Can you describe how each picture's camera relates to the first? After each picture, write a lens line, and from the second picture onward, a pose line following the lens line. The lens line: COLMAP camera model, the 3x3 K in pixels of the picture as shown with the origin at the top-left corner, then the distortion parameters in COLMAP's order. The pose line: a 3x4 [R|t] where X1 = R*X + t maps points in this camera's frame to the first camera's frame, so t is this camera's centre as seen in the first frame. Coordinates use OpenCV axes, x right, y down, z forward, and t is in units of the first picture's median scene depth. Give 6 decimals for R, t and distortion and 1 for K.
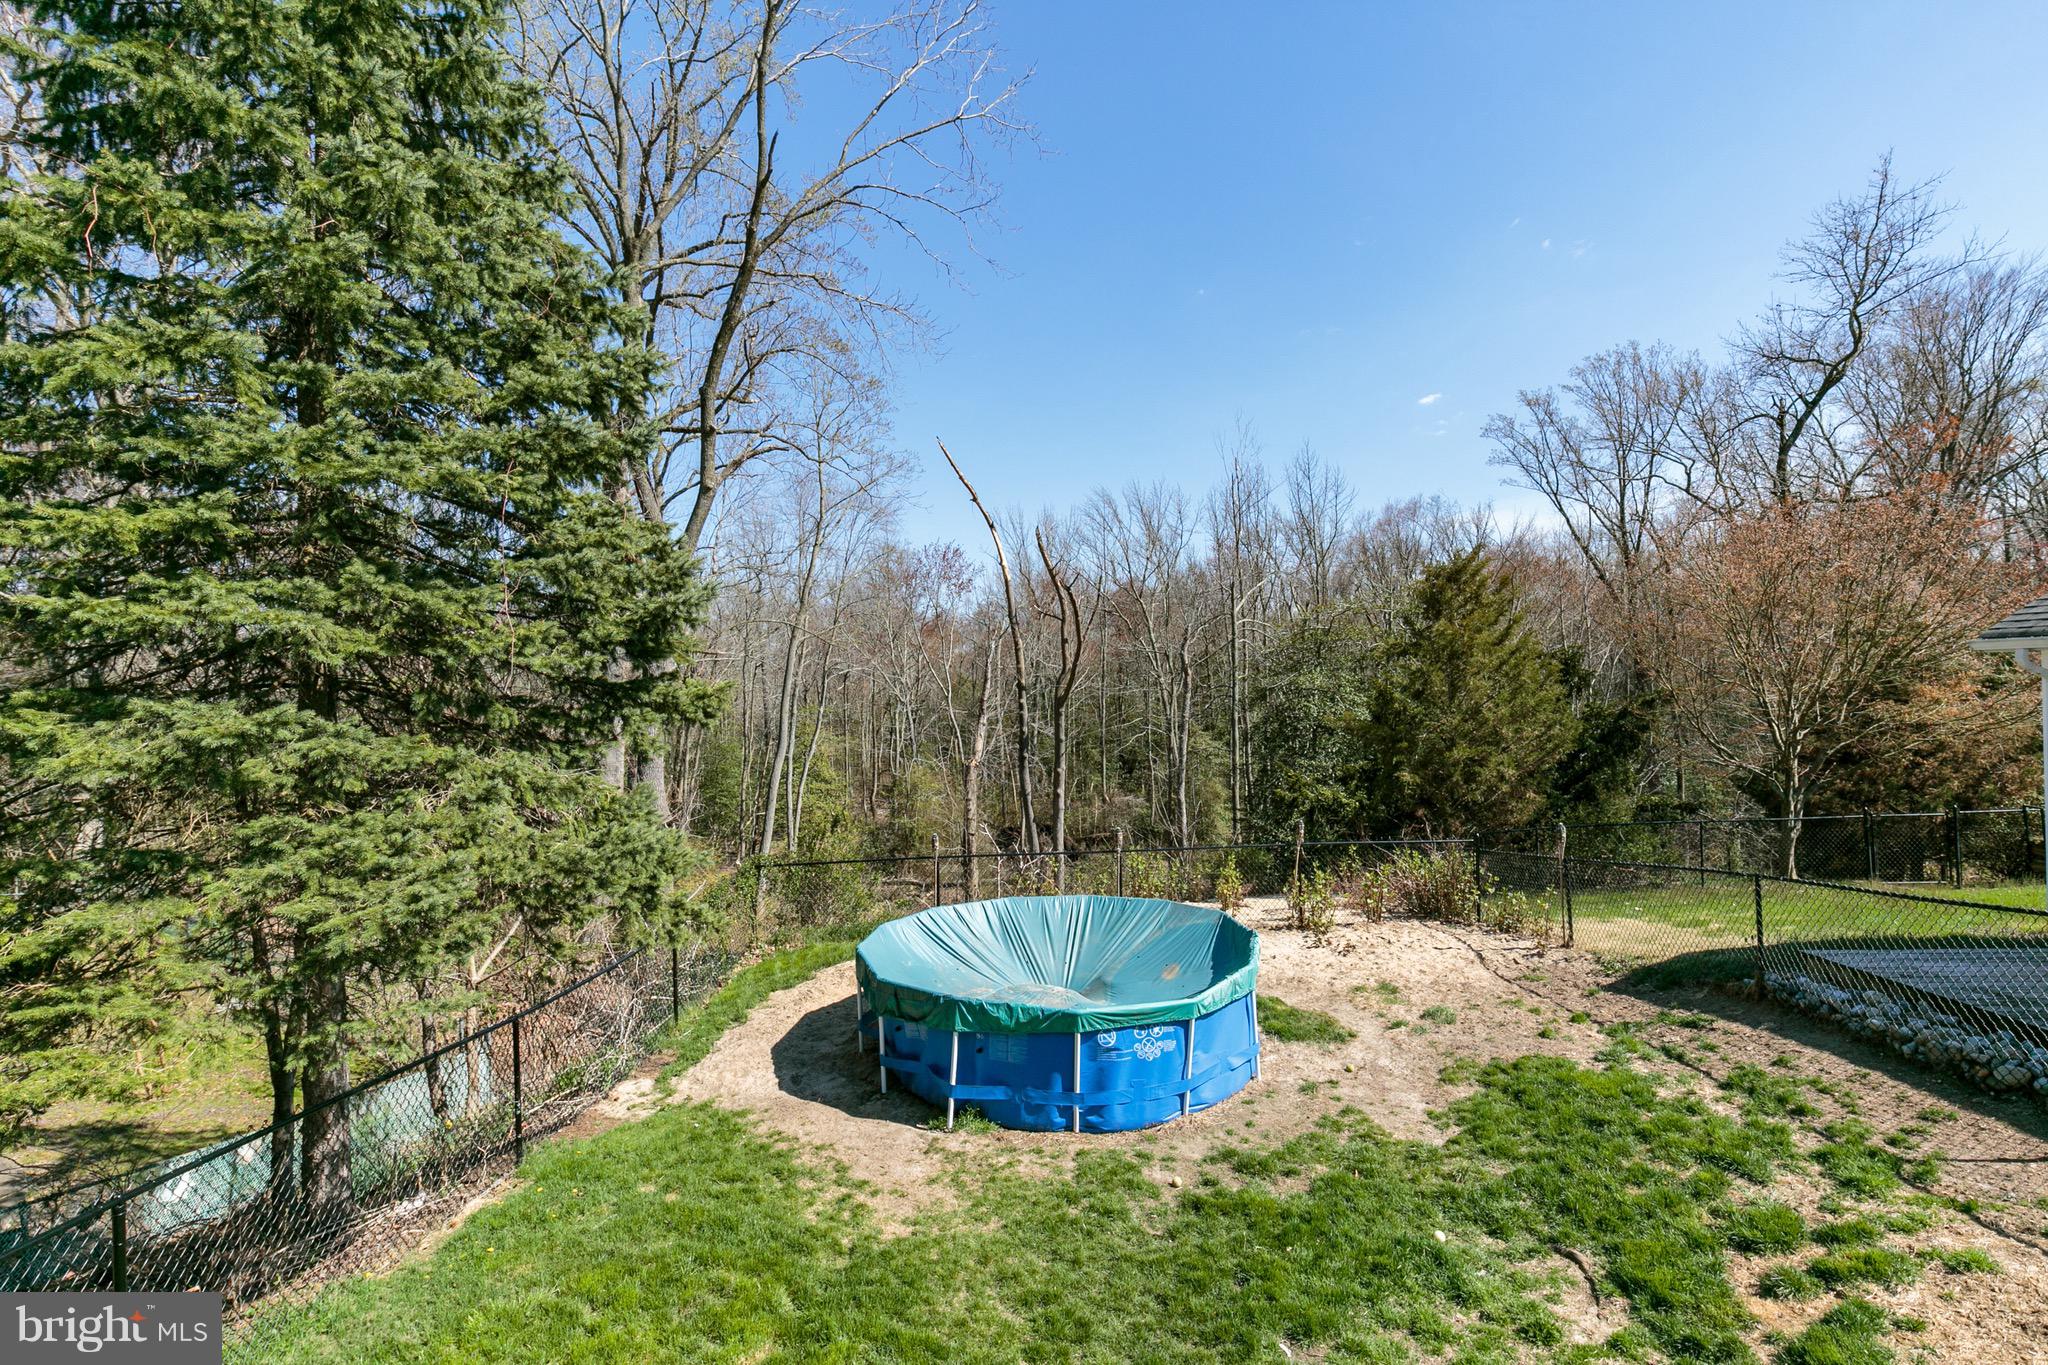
lens RADIAL K [[961.6, 0, 1032.4], [0, 961.6, 690.1], [0, 0, 1]] dist [-0.001208, 0.000527]
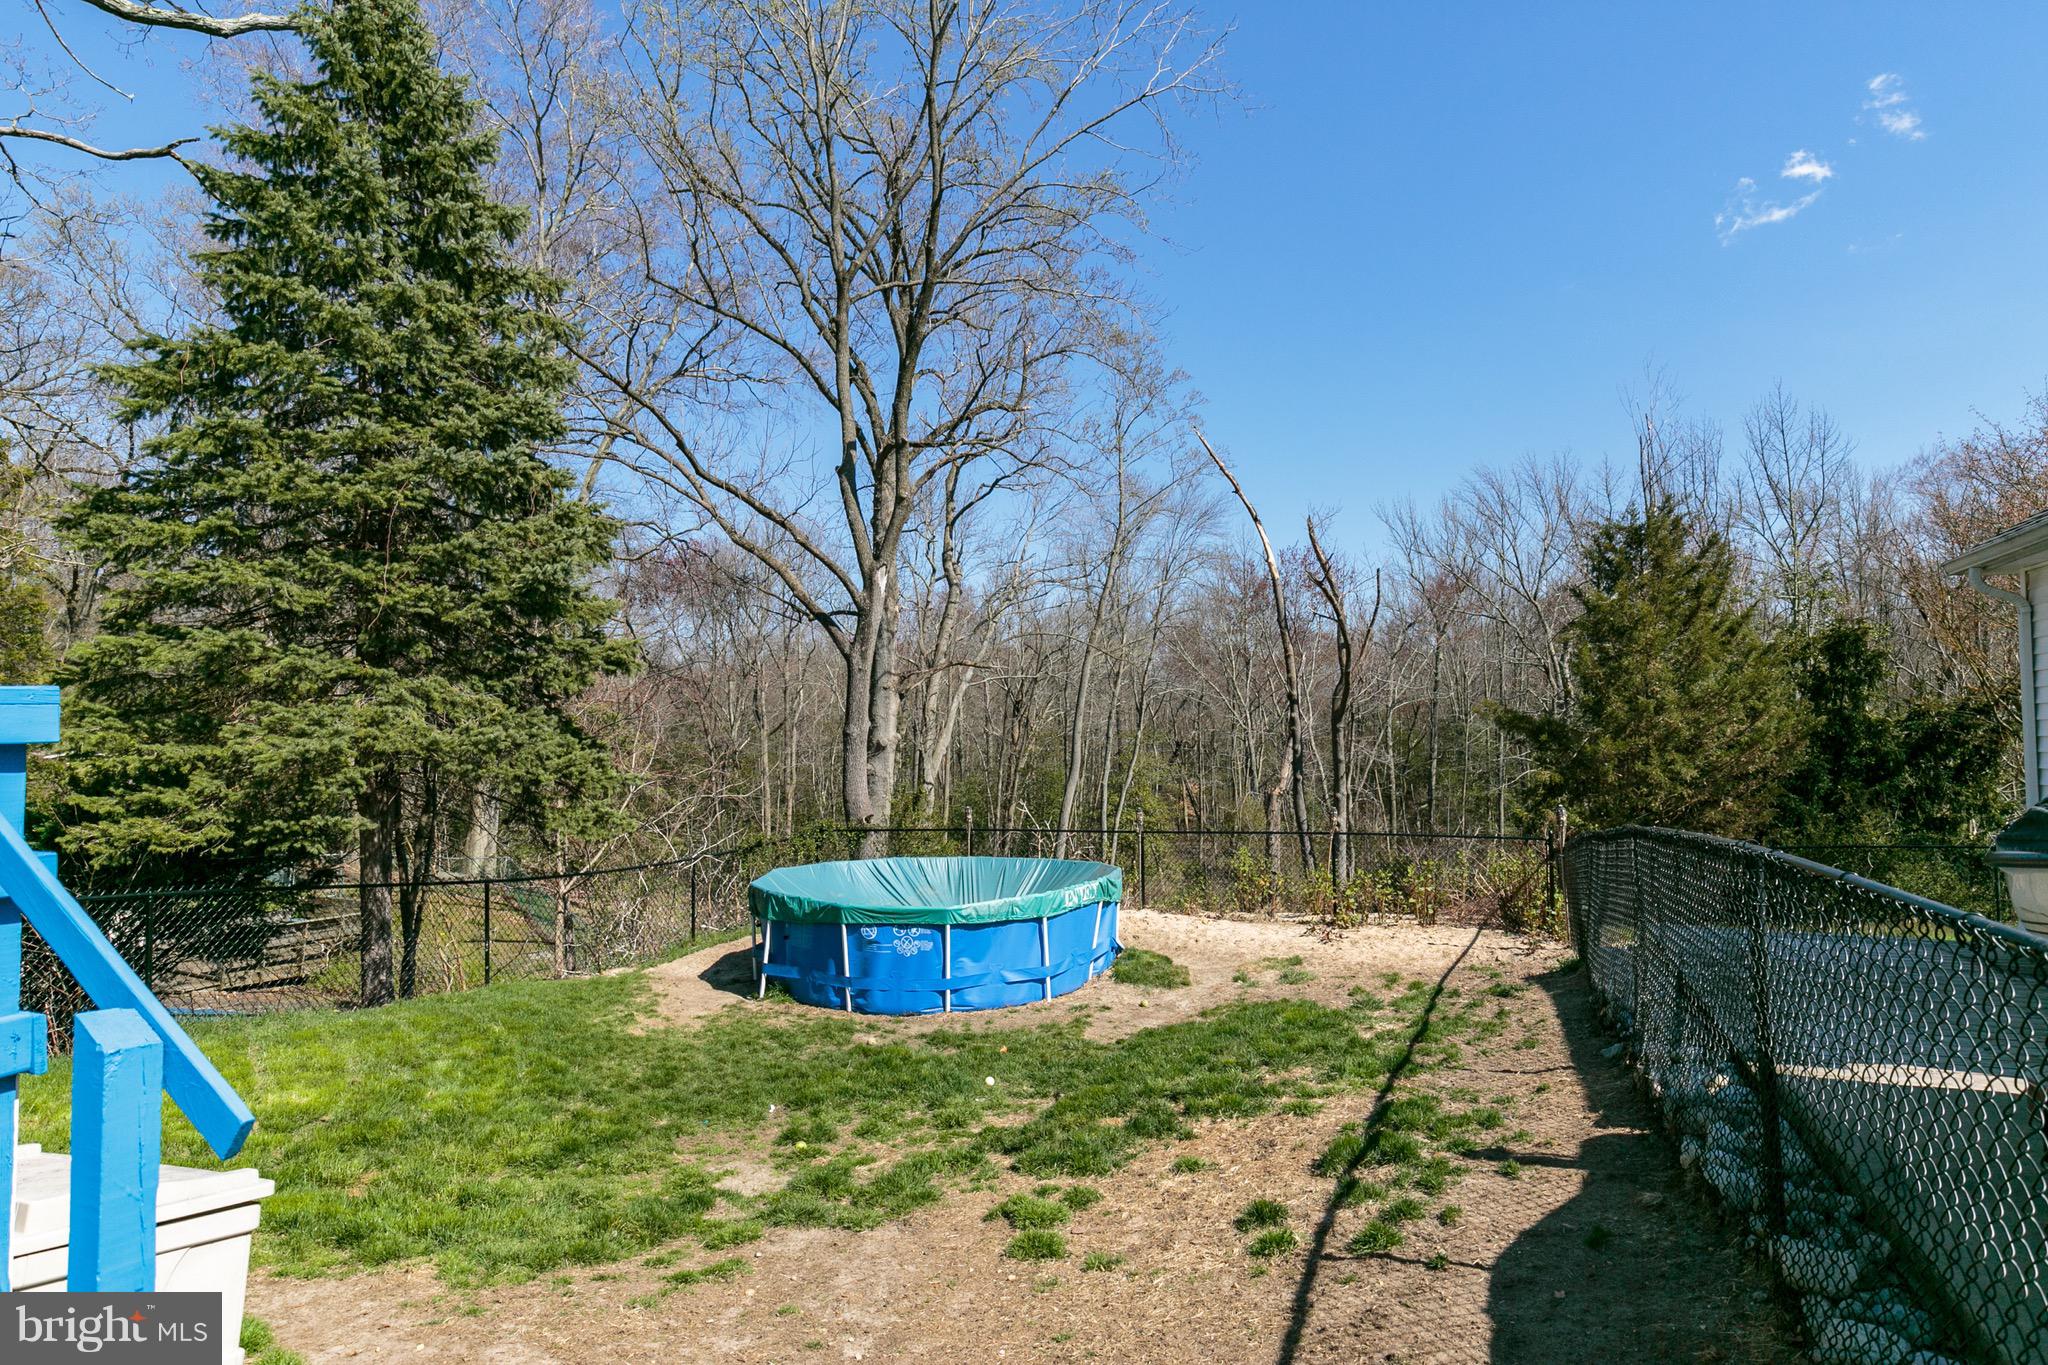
lens RADIAL K [[1113.9, 0, 1023.7], [0, 1113.9, 688.2], [0, 0, 1]] dist [0.002902, 0.000357]
pose [[0.925668, -0.007829, -0.378256, 0.249433], [-0.004616, 0.999478, -0.031983, 0.035171], [0.378309, 0.031351, 0.925148, -0.062807]]
